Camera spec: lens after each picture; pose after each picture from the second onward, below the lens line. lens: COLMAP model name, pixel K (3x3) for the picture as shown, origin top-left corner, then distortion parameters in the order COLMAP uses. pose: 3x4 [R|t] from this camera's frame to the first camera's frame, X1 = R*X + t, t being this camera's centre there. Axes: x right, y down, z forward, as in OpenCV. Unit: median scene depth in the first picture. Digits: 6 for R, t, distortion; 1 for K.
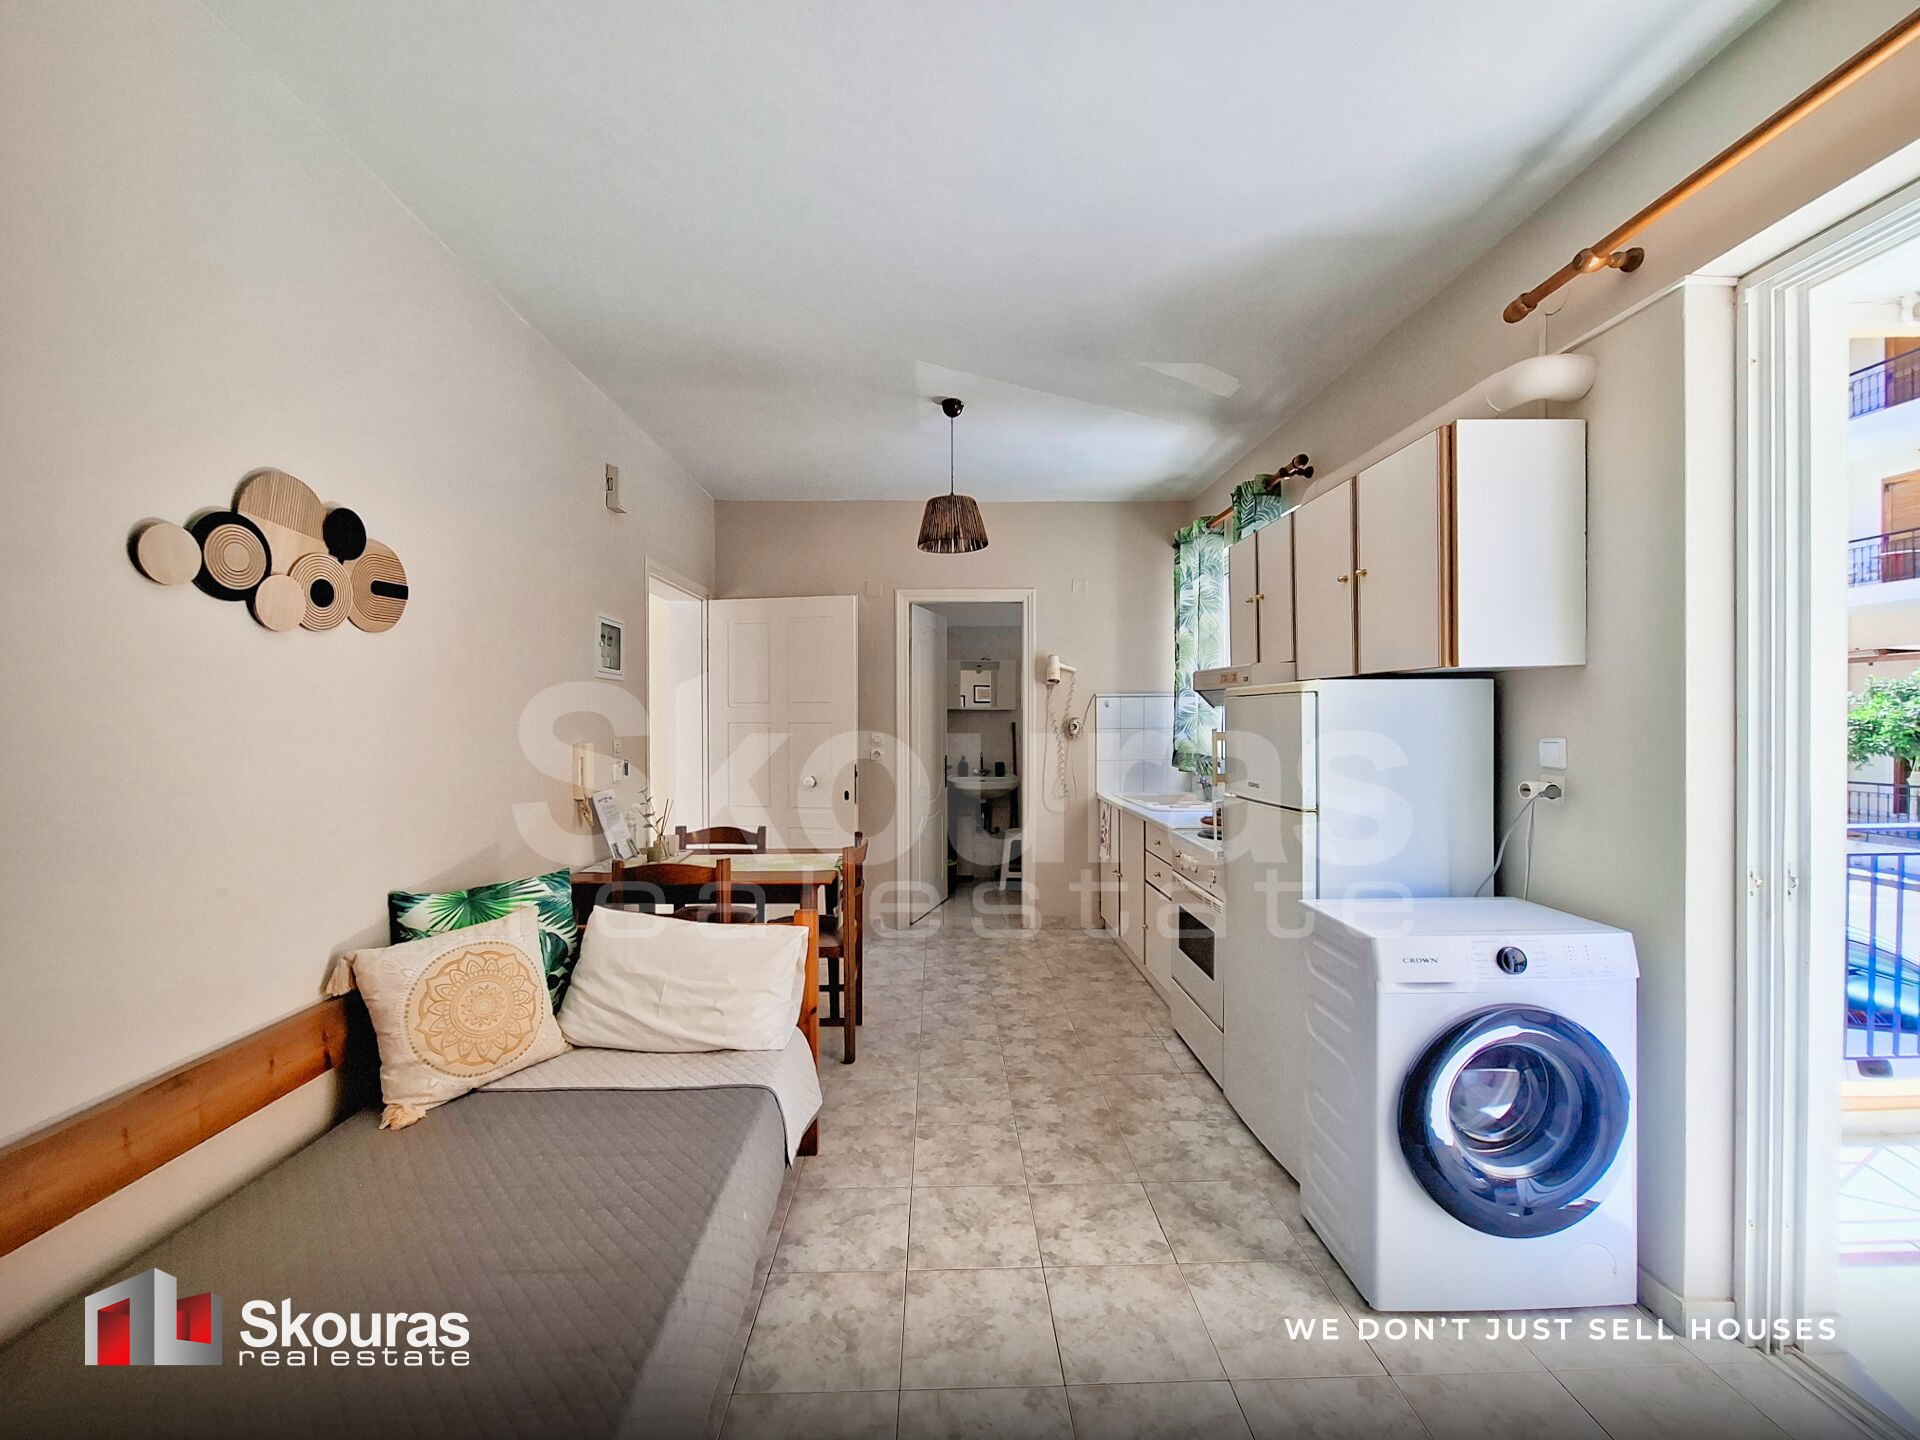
lens RADIAL K [[762.1, 0, 959.4], [0, 762.1, 726.5], [0, 0, 1]] dist [-0.009144, 0.000393]
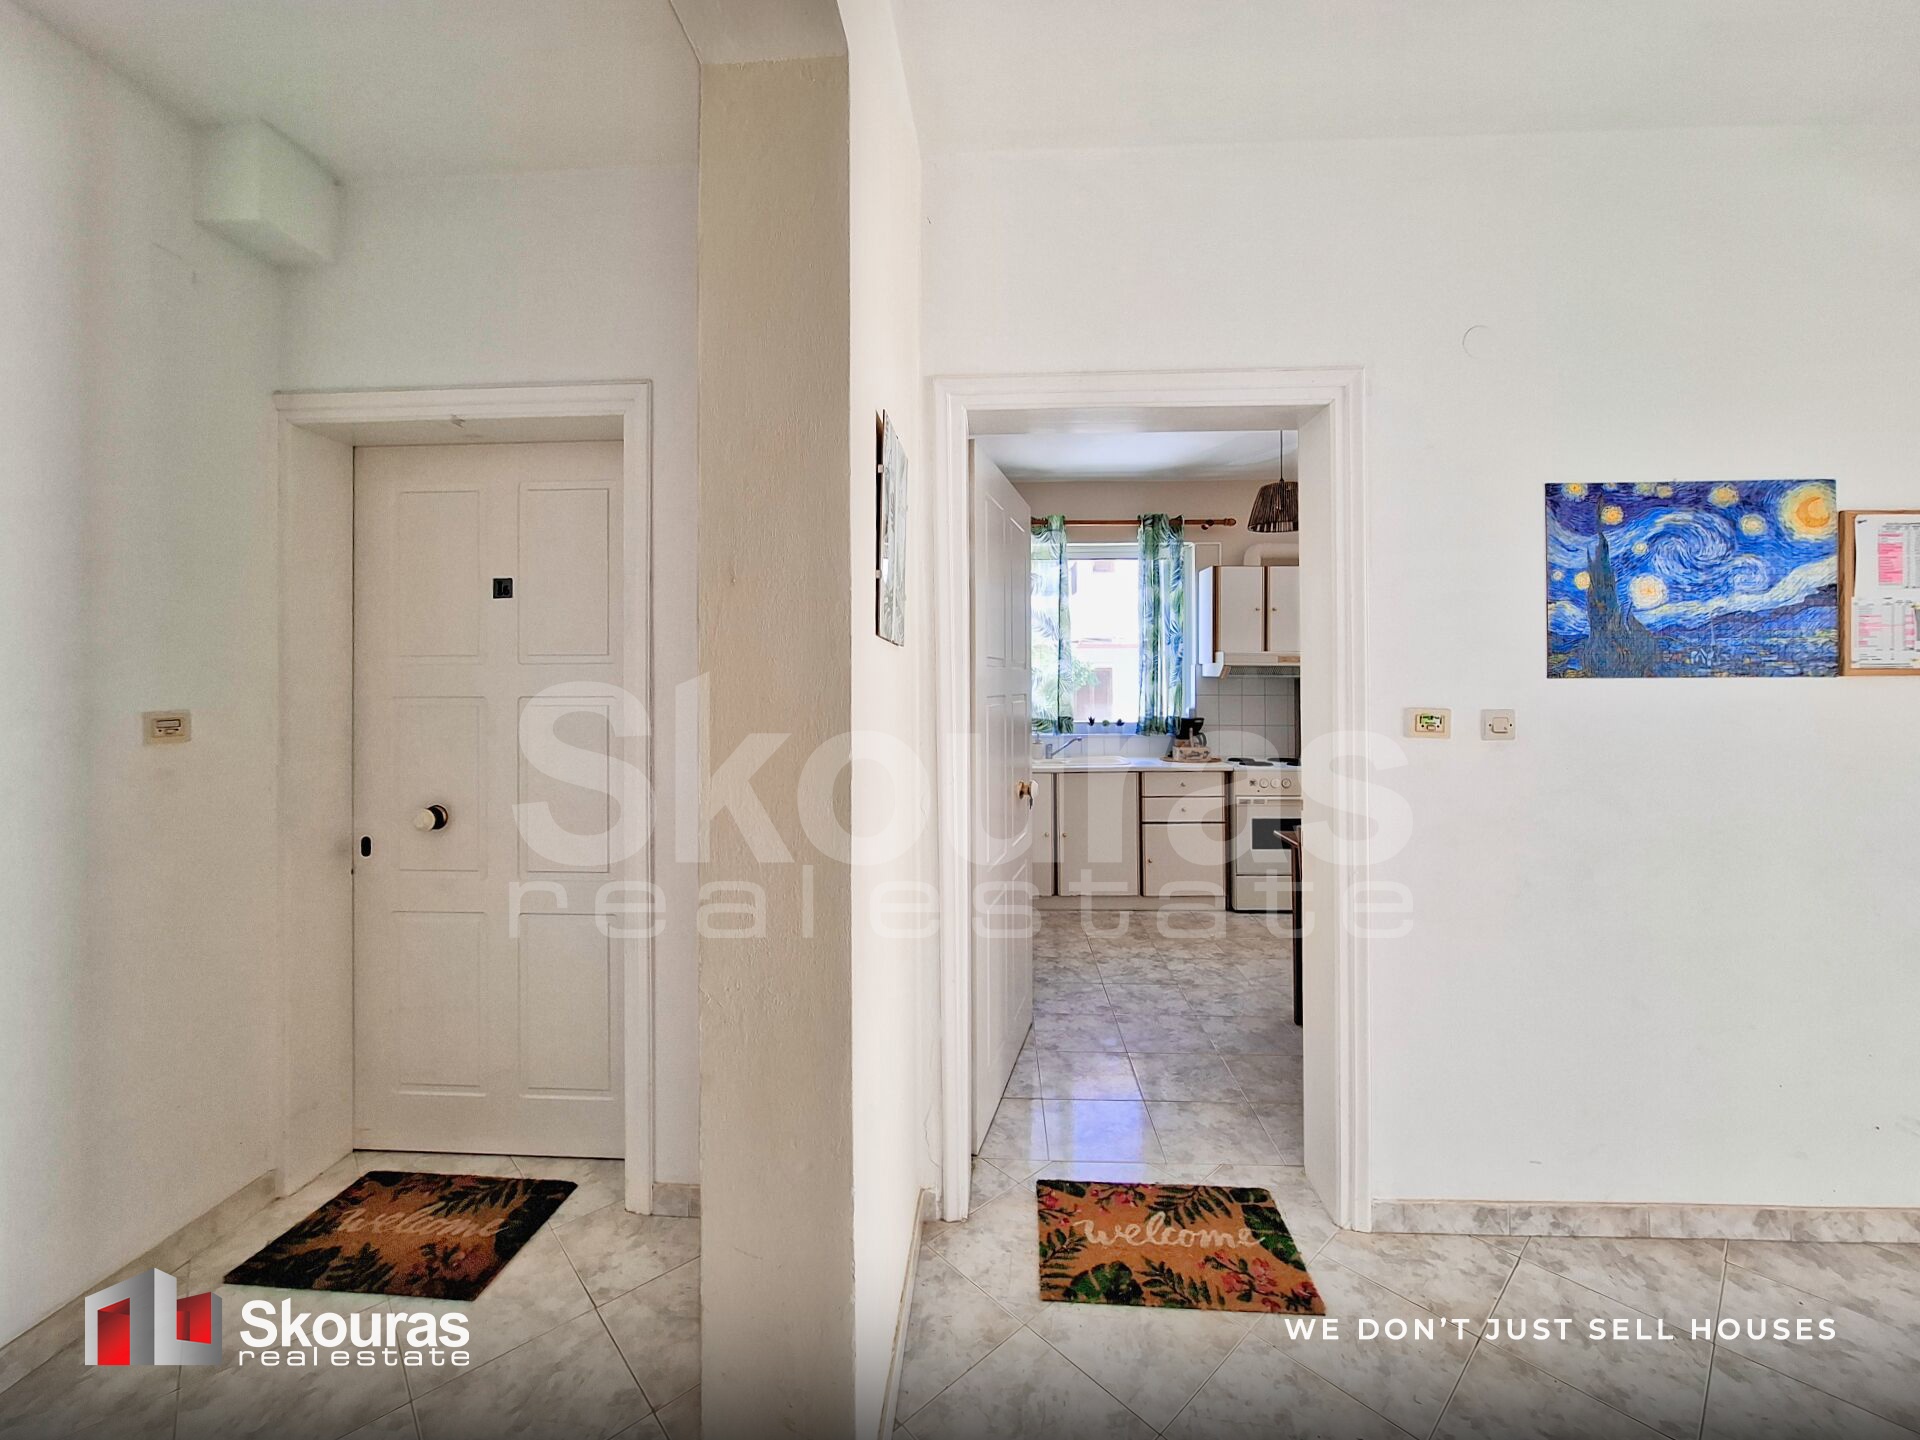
lens RADIAL K [[774.7, 0, 964.5], [0, 774.7, 676.8], [0, 0, 1]] dist [-0.002708, 0.000065]
pose [[0.068926, 0.015480, 0.997502, -1.651200], [0.016316, 0.999728, -0.016642, -0.015716], [-0.997488, 0.017422, 0.068655, 2.003200]]
